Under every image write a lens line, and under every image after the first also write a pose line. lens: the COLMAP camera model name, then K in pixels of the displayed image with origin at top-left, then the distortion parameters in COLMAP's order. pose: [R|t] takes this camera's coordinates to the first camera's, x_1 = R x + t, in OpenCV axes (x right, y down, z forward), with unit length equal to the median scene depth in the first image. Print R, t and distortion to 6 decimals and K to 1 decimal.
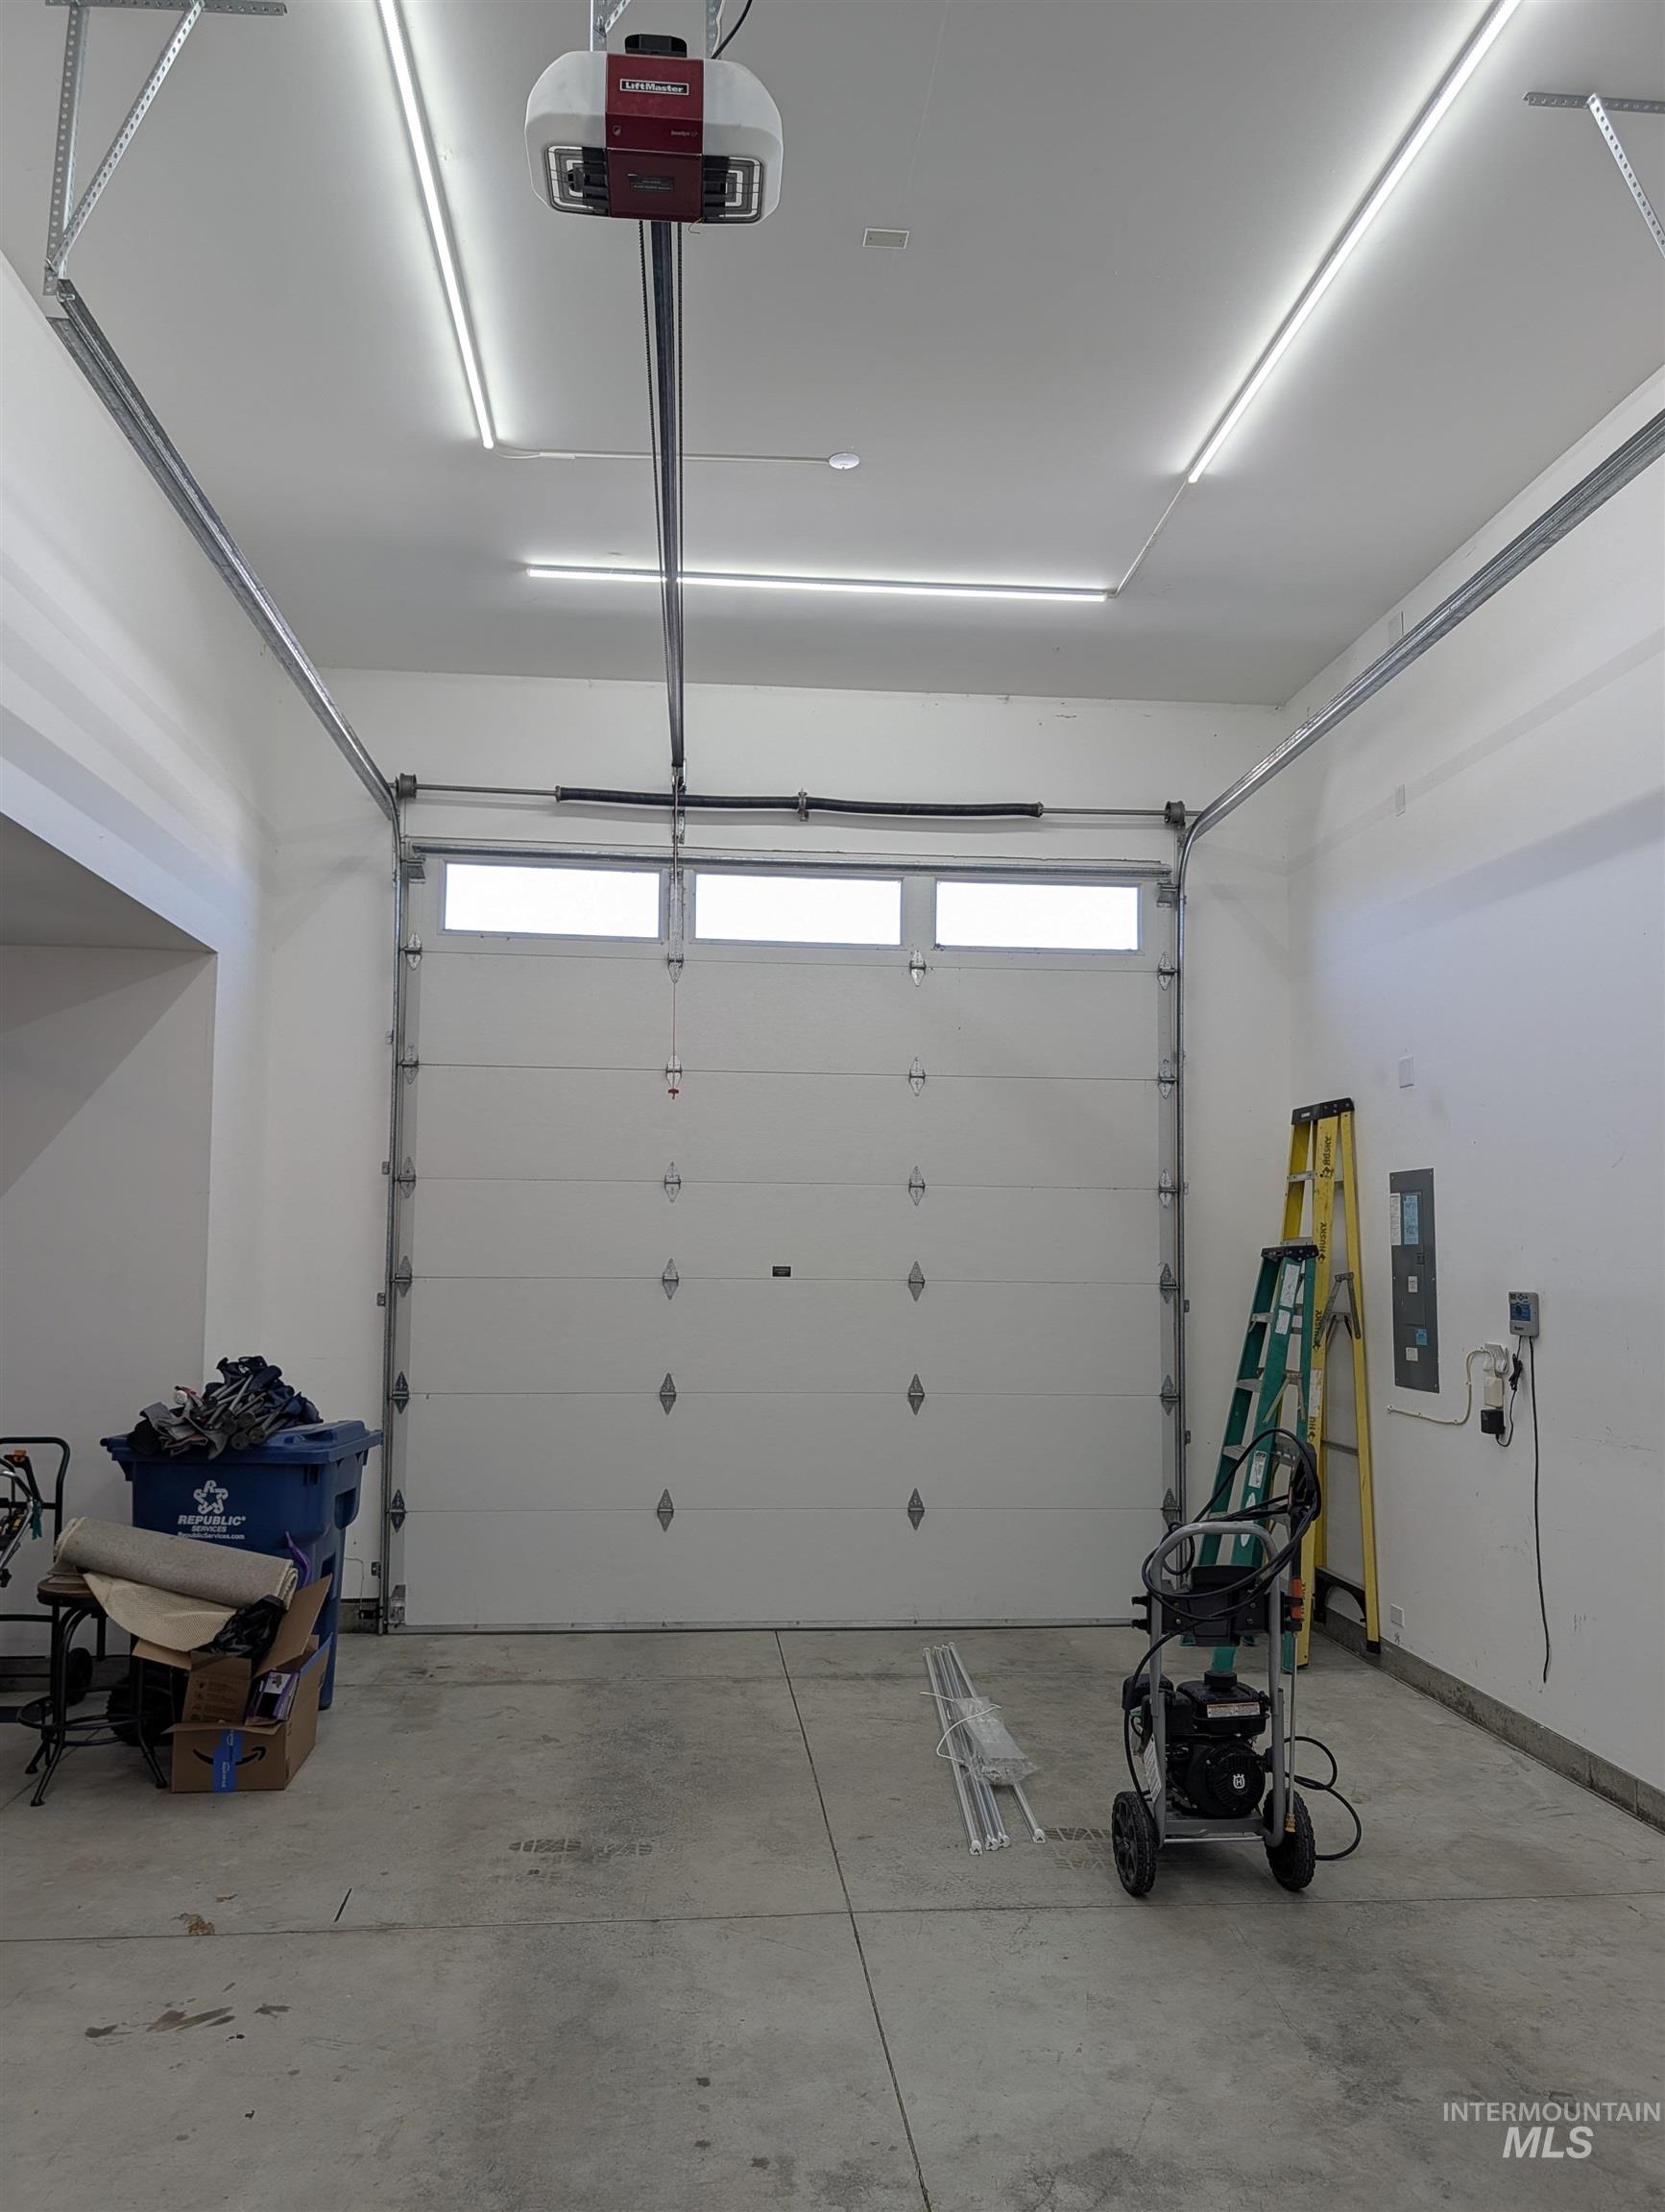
lens RADIAL K [[1582.9, 0, 826.3], [0, 1582.9, 1120.6], [0, 0, 1]] dist [0.028936, -0.028385]
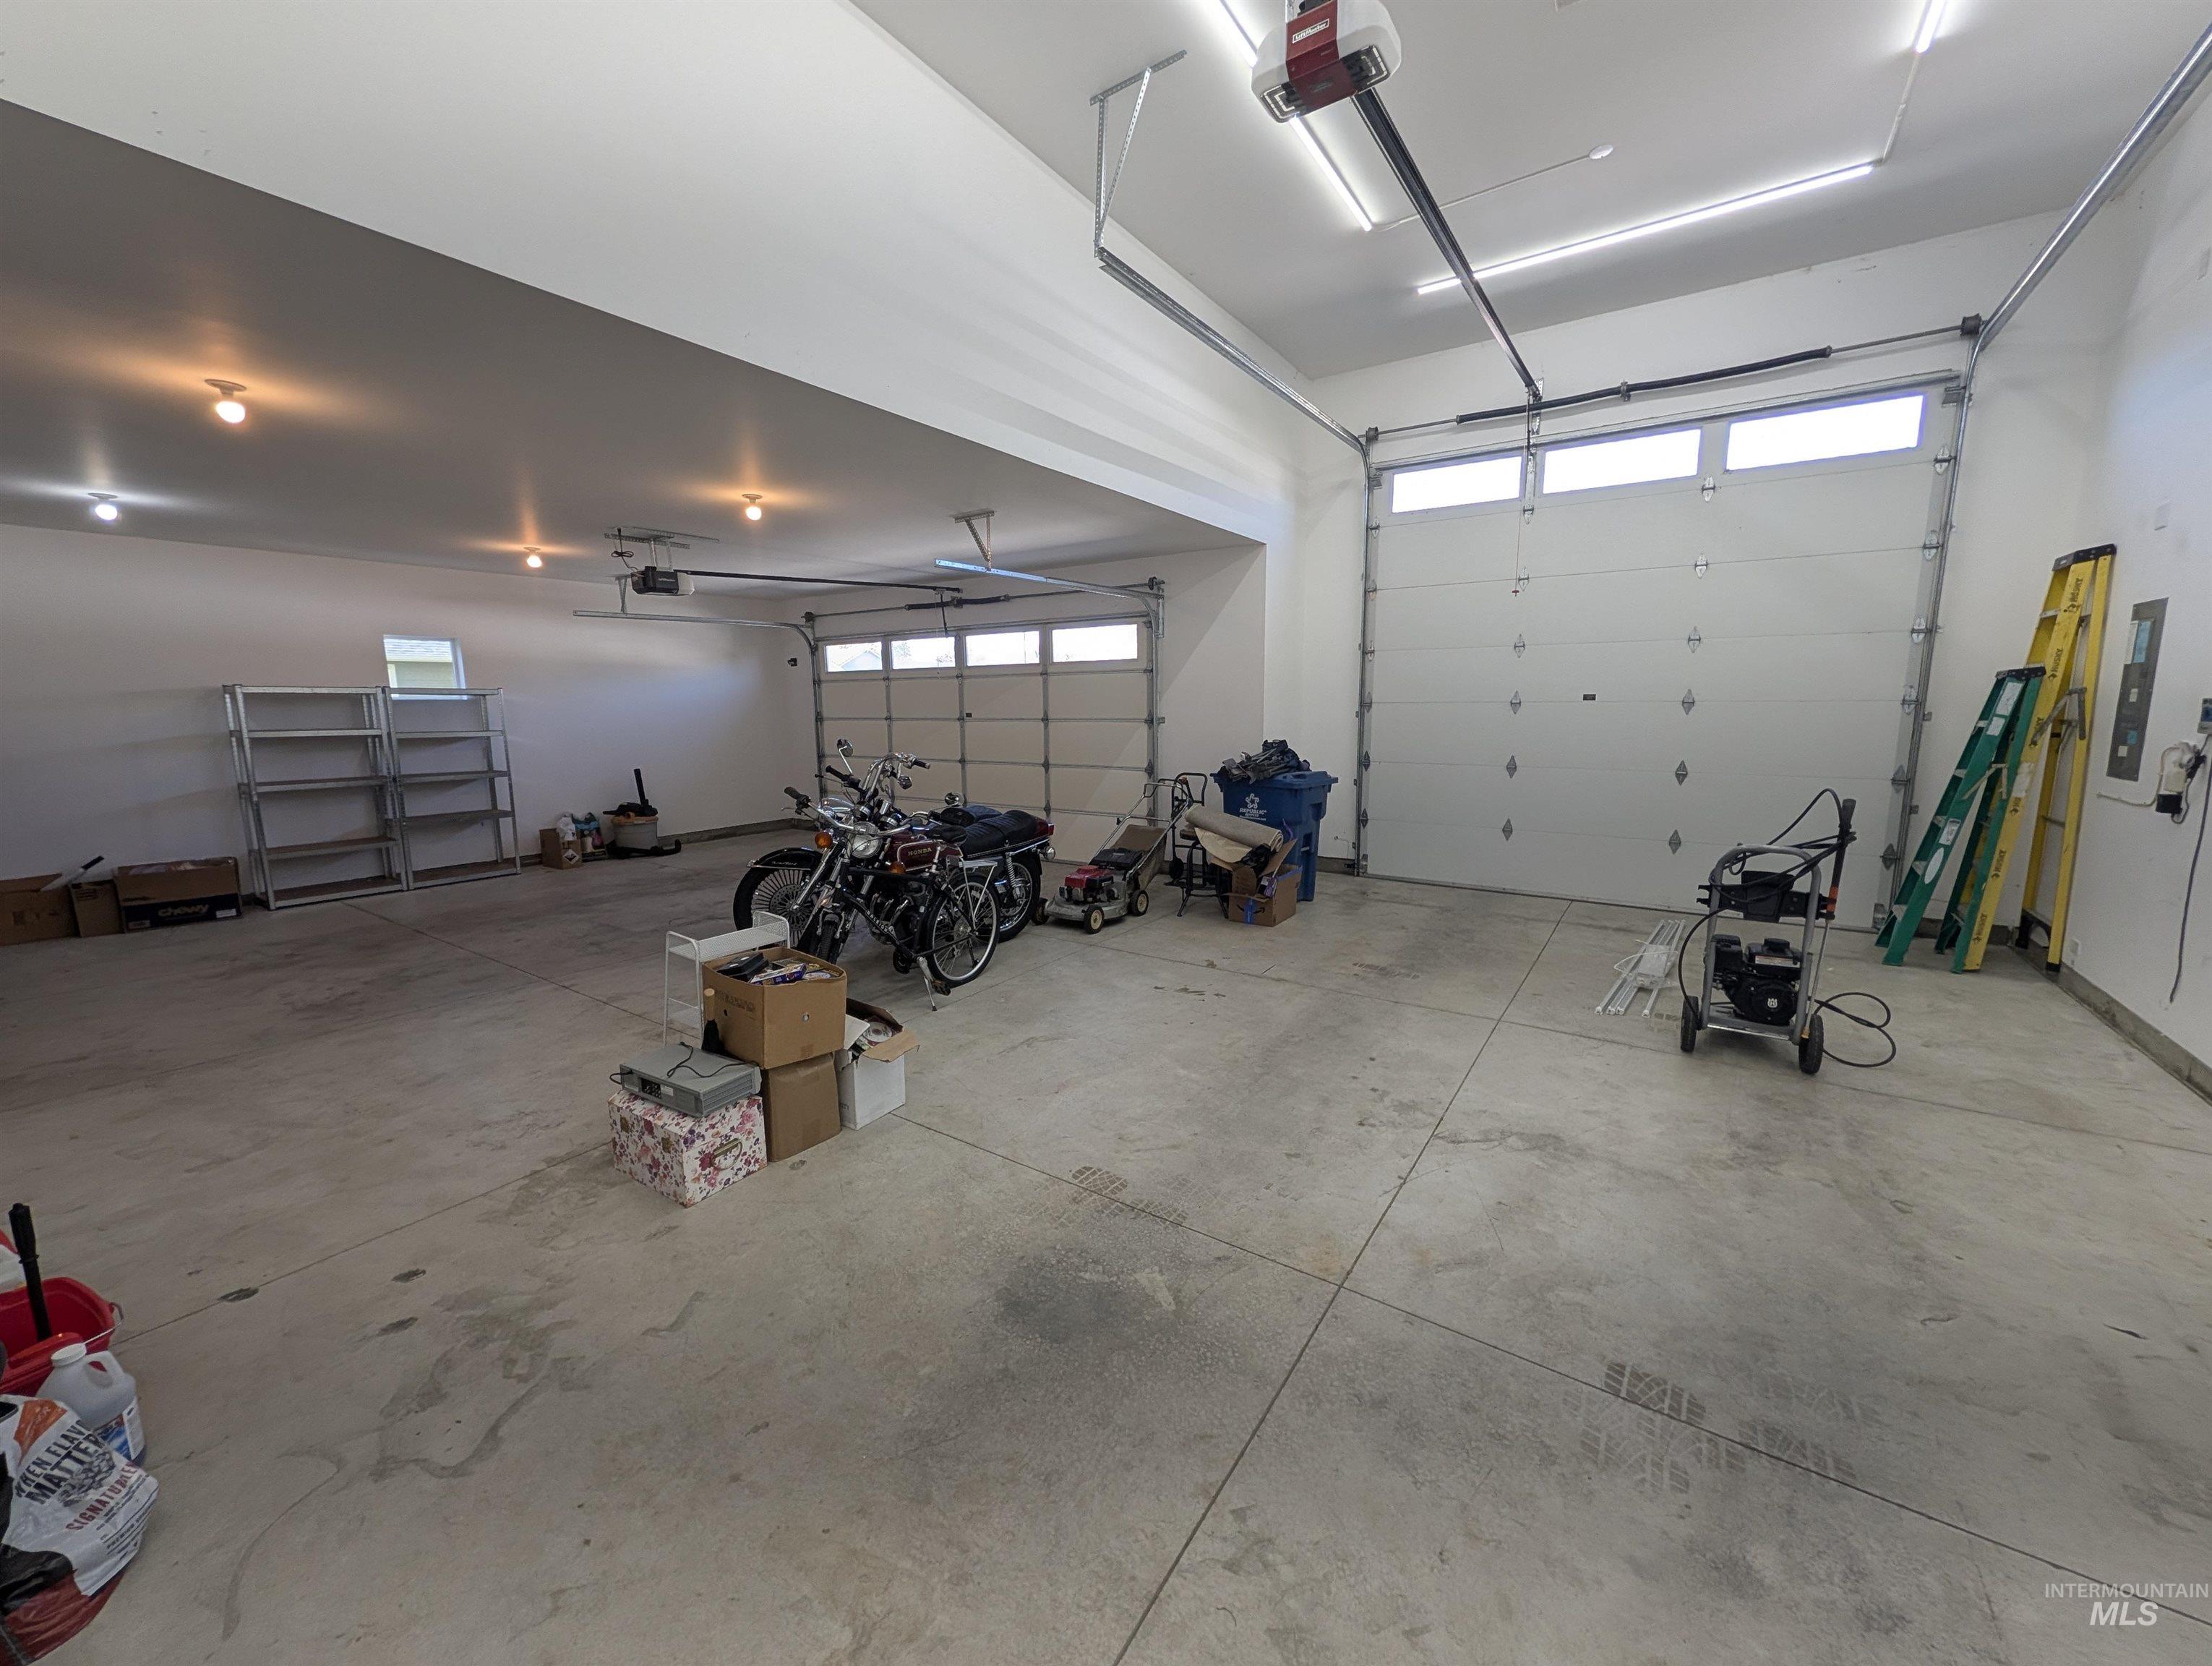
lens RADIAL K [[851.5, 0, 1103.7], [0, 851.5, 819.8], [0, 0, 1]] dist [0.002171, -0.000094]
pose [[0.771873, 0.072695, -0.631606, 0.200886], [0.069599, 0.977810, 0.197597, 0.012059], [0.631955, -0.196479, 0.749686, -0.029297]]
